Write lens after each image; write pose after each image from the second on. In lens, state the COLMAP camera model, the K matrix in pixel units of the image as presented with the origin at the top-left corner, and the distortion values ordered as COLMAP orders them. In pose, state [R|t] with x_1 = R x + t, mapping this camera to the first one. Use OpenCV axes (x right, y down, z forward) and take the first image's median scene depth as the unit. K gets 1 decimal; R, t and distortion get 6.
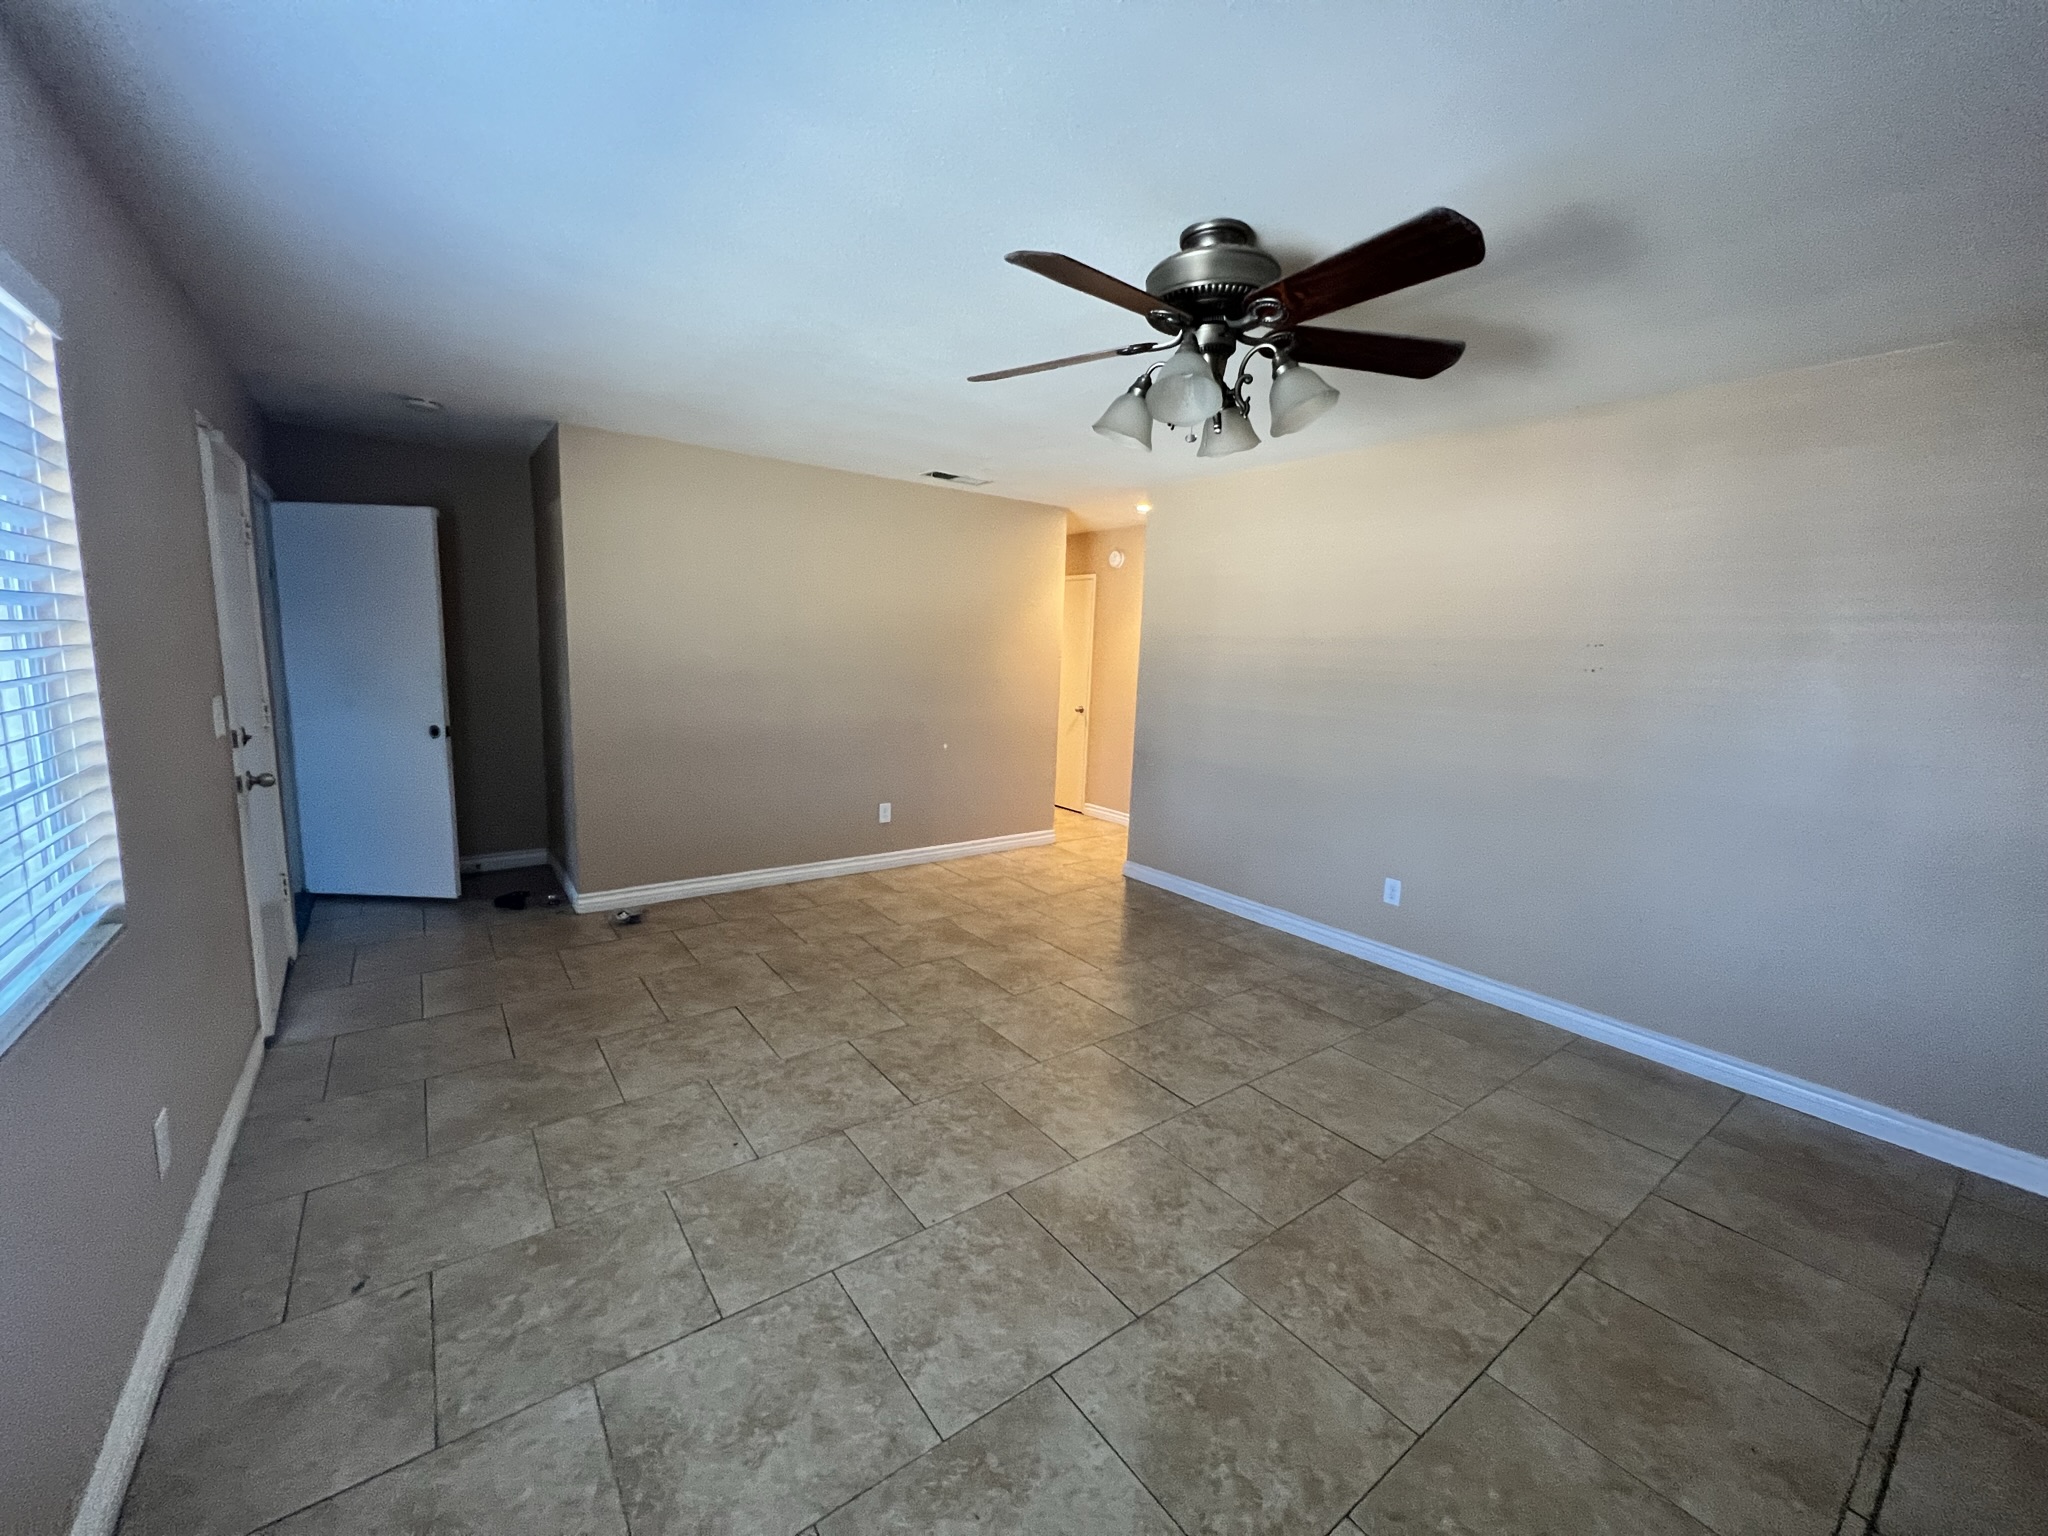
lens RADIAL K [[820.2, 0, 1016.7], [0, 820.2, 774.6], [0, 0, 1]] dist [0.004208, 0.000428]
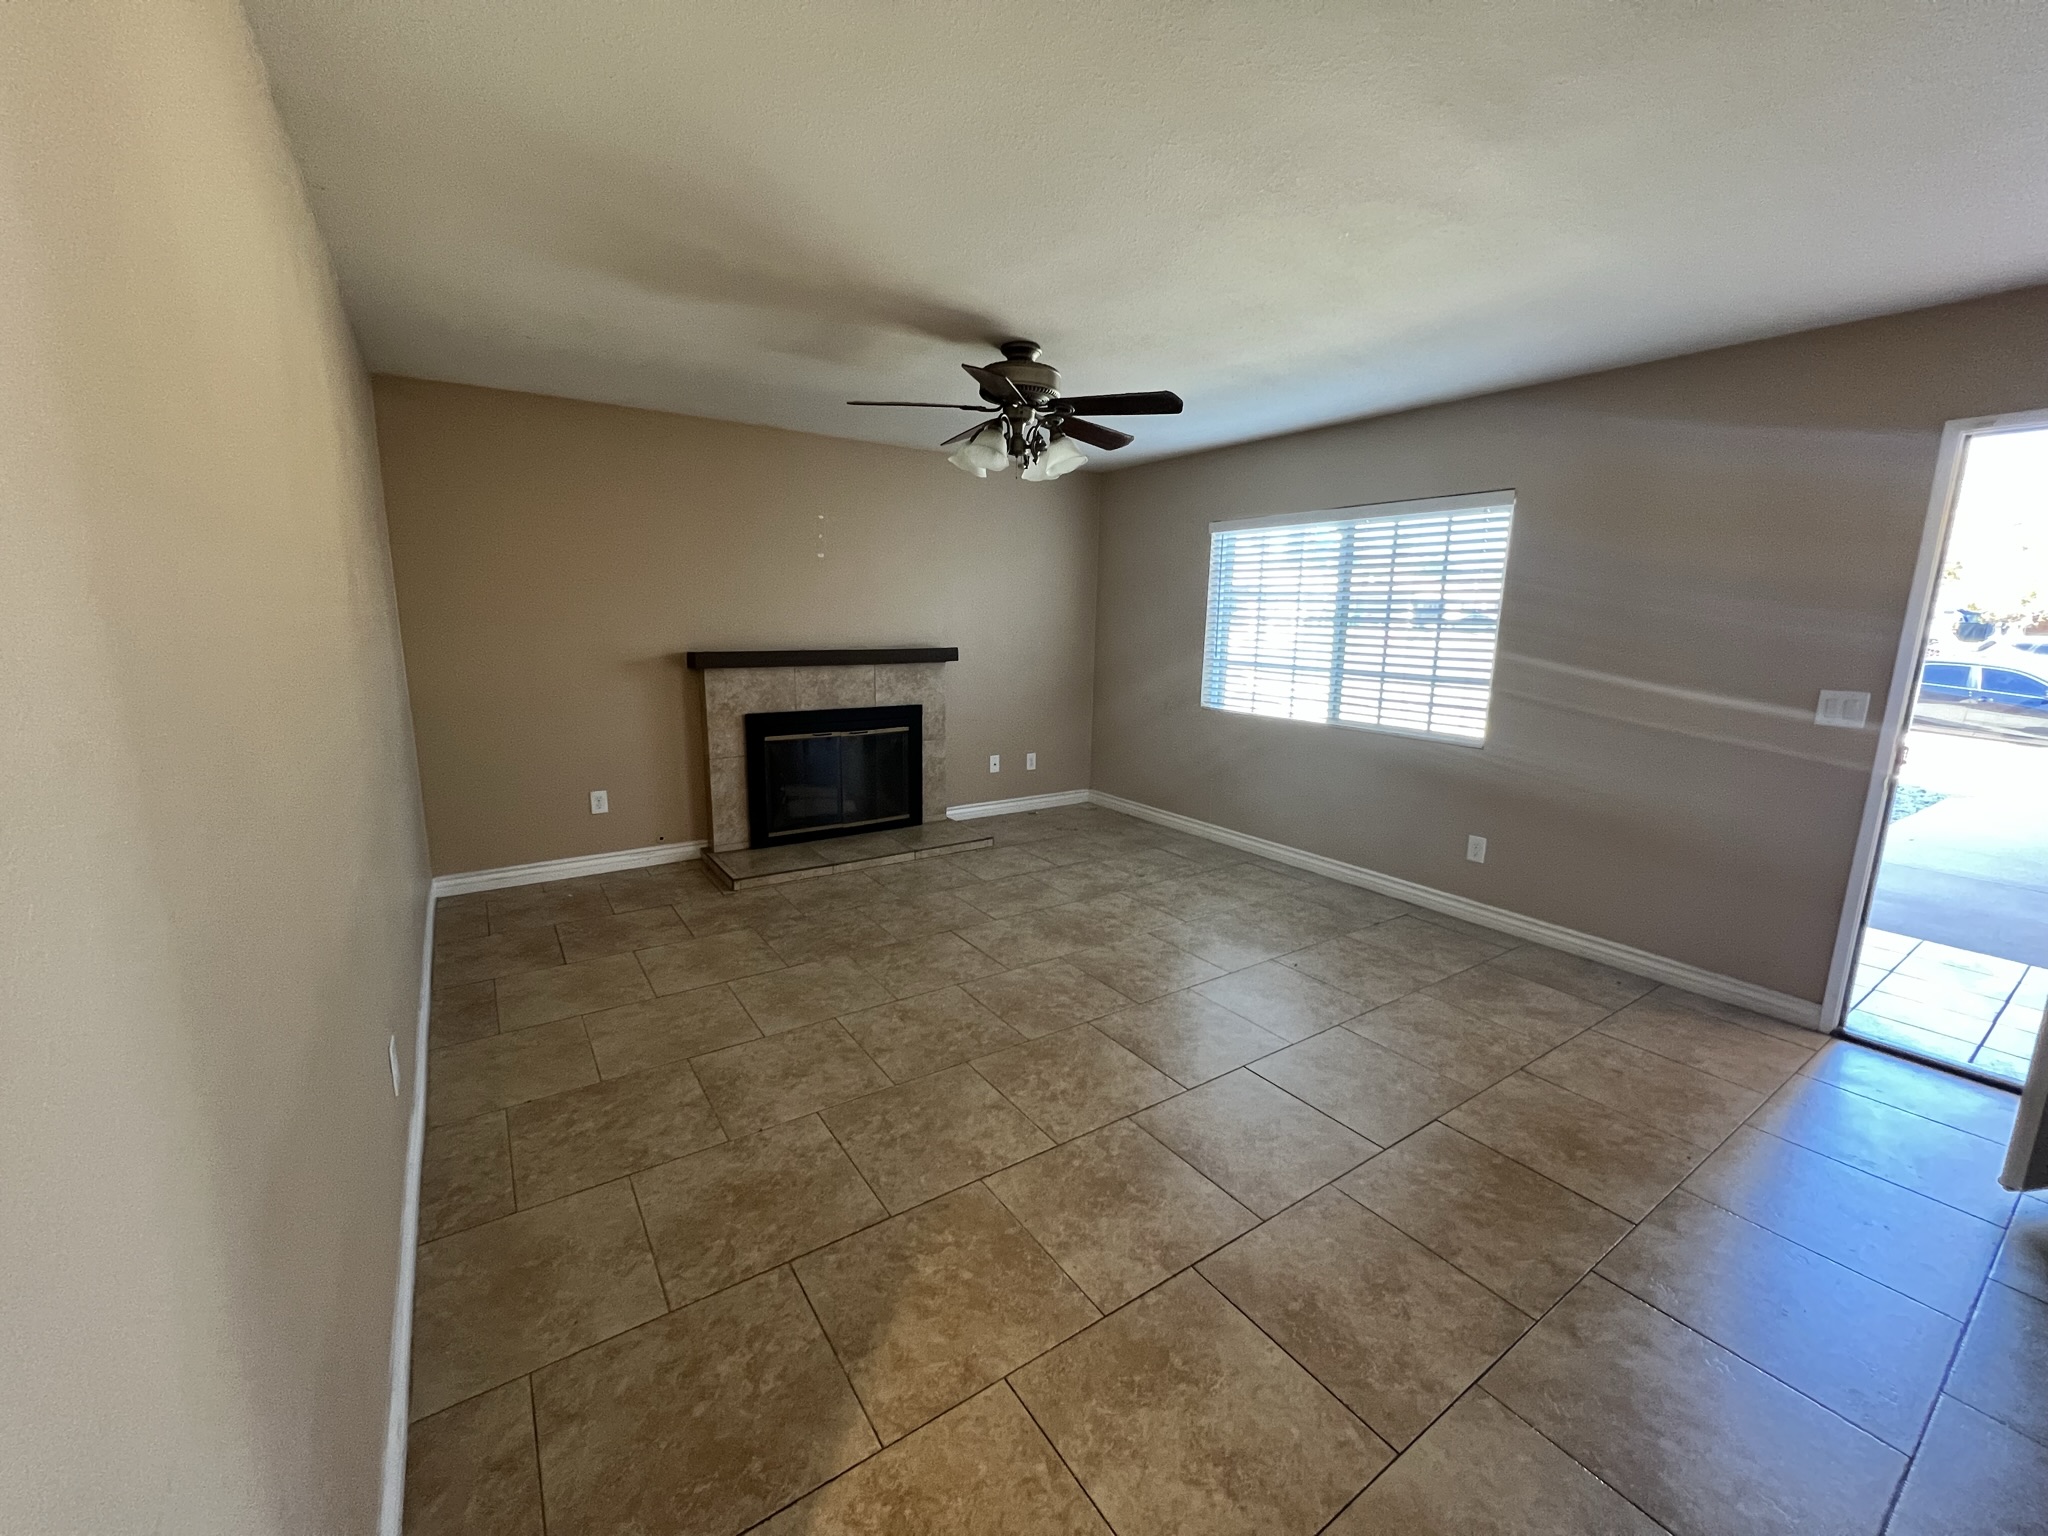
lens RADIAL K [[820.2, 0, 1020.6], [0, 820.2, 764.8], [0, 0, 1]] dist [0.004208, 0.000428]
pose [[-0.998099, -0.055122, 0.027580, 0.105767], [-0.042685, 0.940942, 0.335866, -0.303697], [-0.044465, 0.334050, -0.941506, 1.975435]]
